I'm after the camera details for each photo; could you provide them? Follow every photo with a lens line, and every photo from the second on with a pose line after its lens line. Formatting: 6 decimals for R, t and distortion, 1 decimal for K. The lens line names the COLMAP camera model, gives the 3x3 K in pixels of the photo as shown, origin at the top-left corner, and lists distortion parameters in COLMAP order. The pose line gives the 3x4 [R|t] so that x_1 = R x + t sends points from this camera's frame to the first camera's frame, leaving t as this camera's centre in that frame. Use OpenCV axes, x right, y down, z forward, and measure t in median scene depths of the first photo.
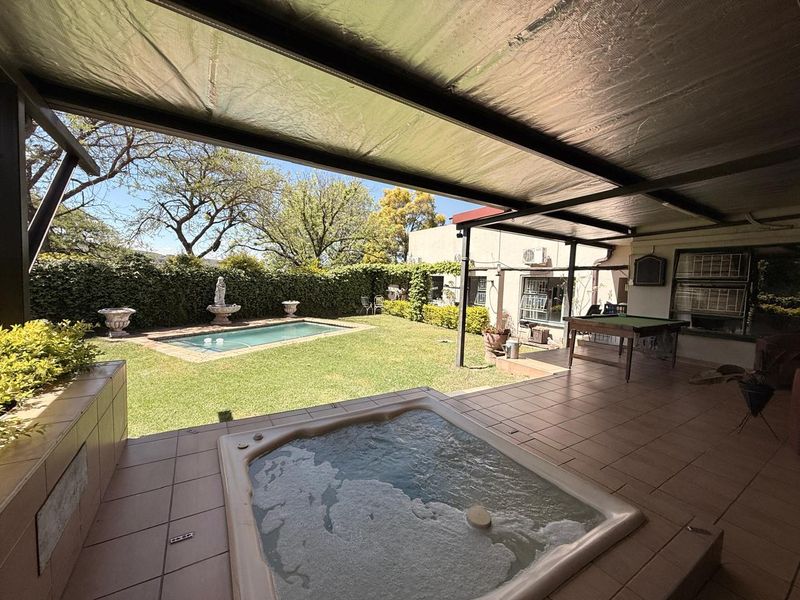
lens RADIAL K [[318.8, 0, 398.5], [0, 318.8, 298.9], [0, 0, 1]] dist [-0.000261, 0.000211]
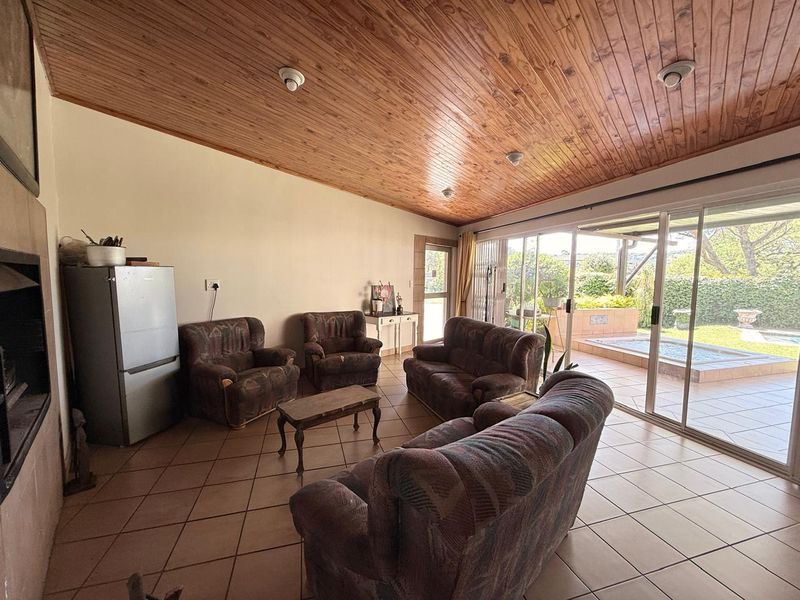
lens RADIAL K [[318.8, 0, 398.5], [0, 318.8, 298.9], [0, 0, 1]] dist [-0.000261, 0.000211]
pose [[-0.266638, 0.019986, -0.963589, 0.595508], [-0.079189, 0.995950, 0.042570, 0.028192], [0.960538, 0.087657, -0.263976, -0.110108]]
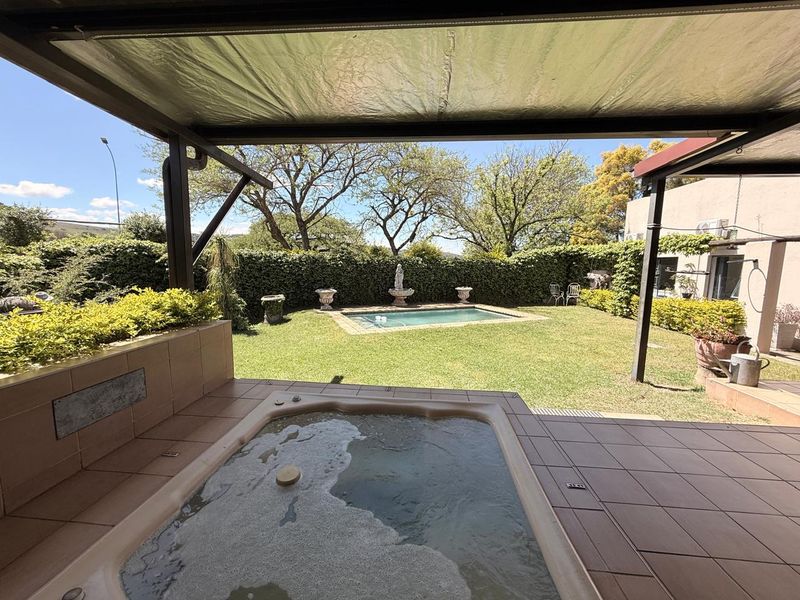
lens RADIAL K [[318.8, 0, 398.5], [0, 318.8, 298.9], [0, 0, 1]] dist [-0.000261, 0.000211]
pose [[0.797114, 0.040434, -0.602474, 0.102560], [-0.019058, 0.998943, 0.041827, 0.005846], [0.603528, -0.021858, 0.797042, 0.067197]]
